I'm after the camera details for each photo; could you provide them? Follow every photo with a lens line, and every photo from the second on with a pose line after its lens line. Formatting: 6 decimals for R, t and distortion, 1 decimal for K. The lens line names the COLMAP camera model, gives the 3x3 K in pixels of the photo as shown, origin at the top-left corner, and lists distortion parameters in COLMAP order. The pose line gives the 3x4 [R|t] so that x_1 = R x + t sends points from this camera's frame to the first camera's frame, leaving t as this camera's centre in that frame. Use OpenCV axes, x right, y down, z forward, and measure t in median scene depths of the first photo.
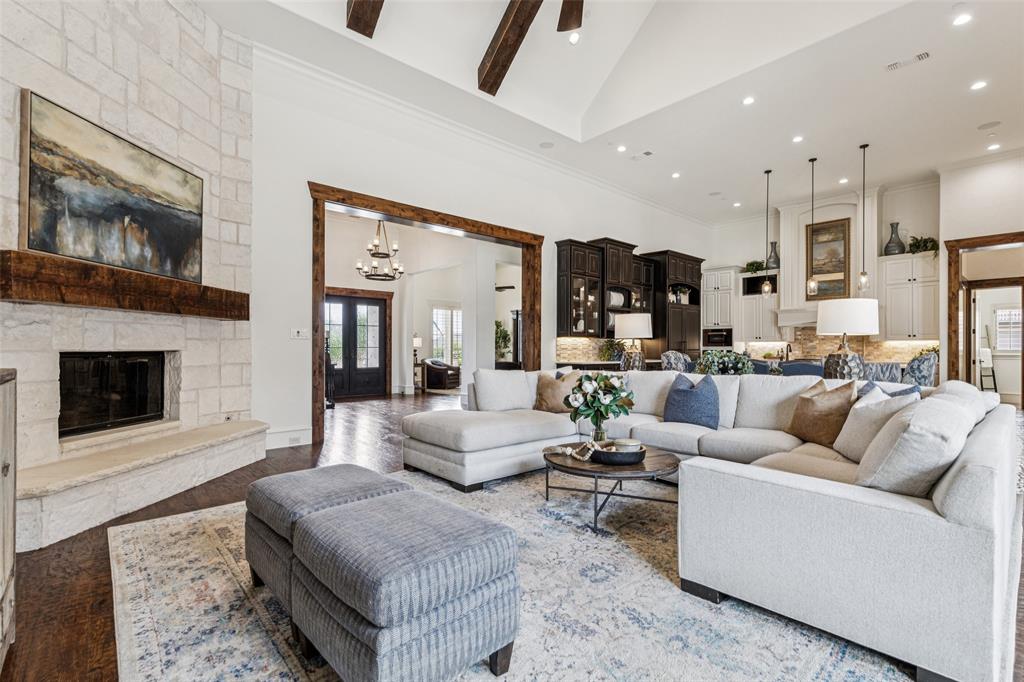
lens RADIAL K [[468.8, 0, 516.8], [0, 468.8, 345.9], [0, 0, 1]] dist [0.012685, 0.000177]
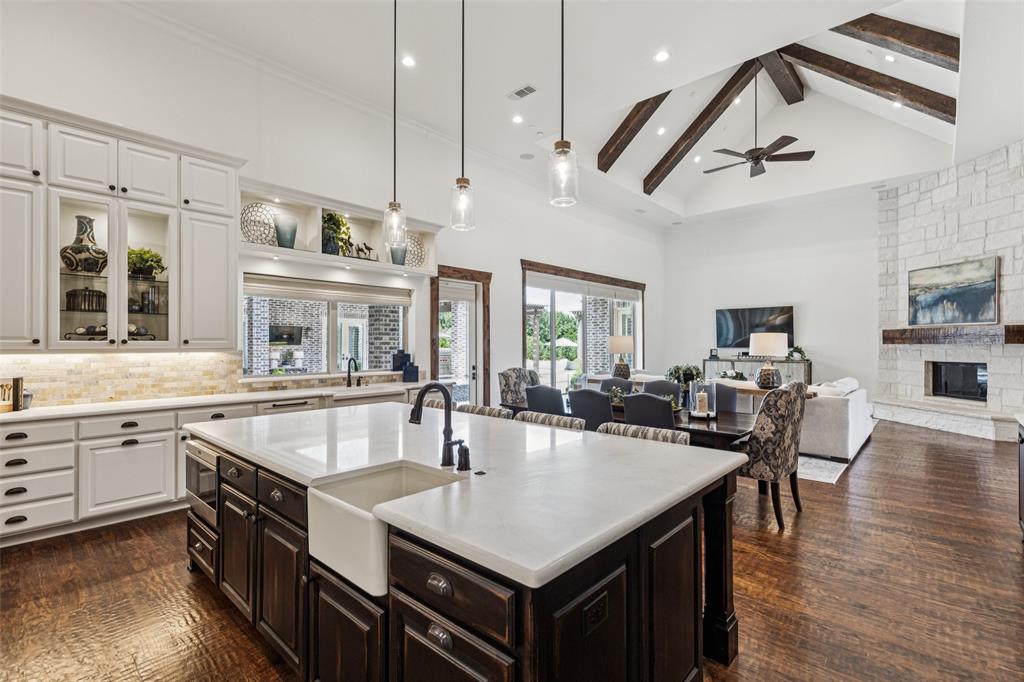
lens RADIAL K [[468.8, 0, 513.8], [0, 468.8, 341.5], [0, 0, 1]] dist [0.012685, 0.000177]
pose [[-0.995272, -0.003627, -0.097057, 0.519056], [-0.002629, 0.999942, -0.010408, -0.019922], [0.097090, -0.010104, -0.995224, 1.121317]]
